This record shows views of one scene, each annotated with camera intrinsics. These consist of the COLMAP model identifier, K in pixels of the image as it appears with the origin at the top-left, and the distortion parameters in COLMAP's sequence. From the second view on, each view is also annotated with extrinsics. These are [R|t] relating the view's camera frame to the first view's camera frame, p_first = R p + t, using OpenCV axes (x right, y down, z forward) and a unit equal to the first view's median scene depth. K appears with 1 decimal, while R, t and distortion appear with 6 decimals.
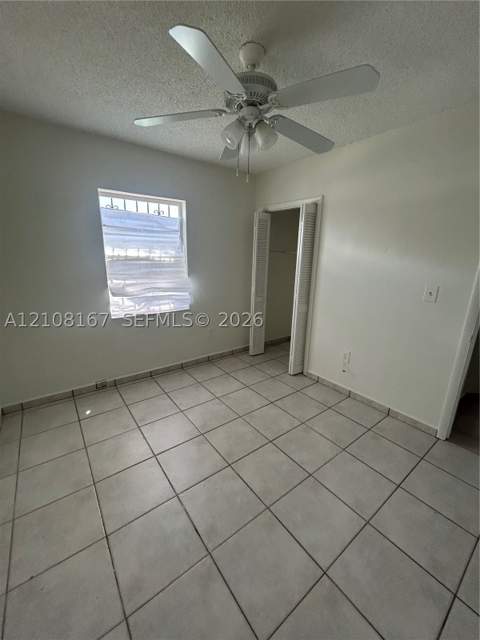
lens RADIAL K [[257.8, 0, 241.9], [0, 257.8, 319.6], [0, 0, 1]] dist [0.002276, 0.000024]
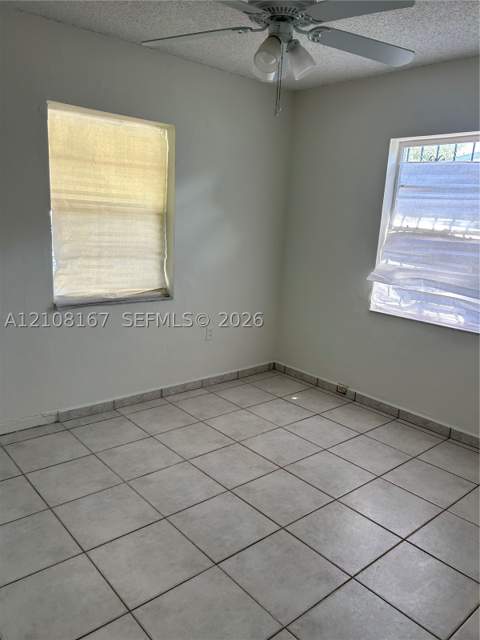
lens RADIAL K [[482.5, 0, 242.9], [0, 482.5, 322.4], [0, 0, 1]] dist [0.033303, -0.001763]
pose [[0.067411, 0.200153, -0.977443, 0.815201], [-0.302764, 0.937580, 0.171109, -0.095765], [0.950679, 0.284400, 0.123802, 0.480734]]
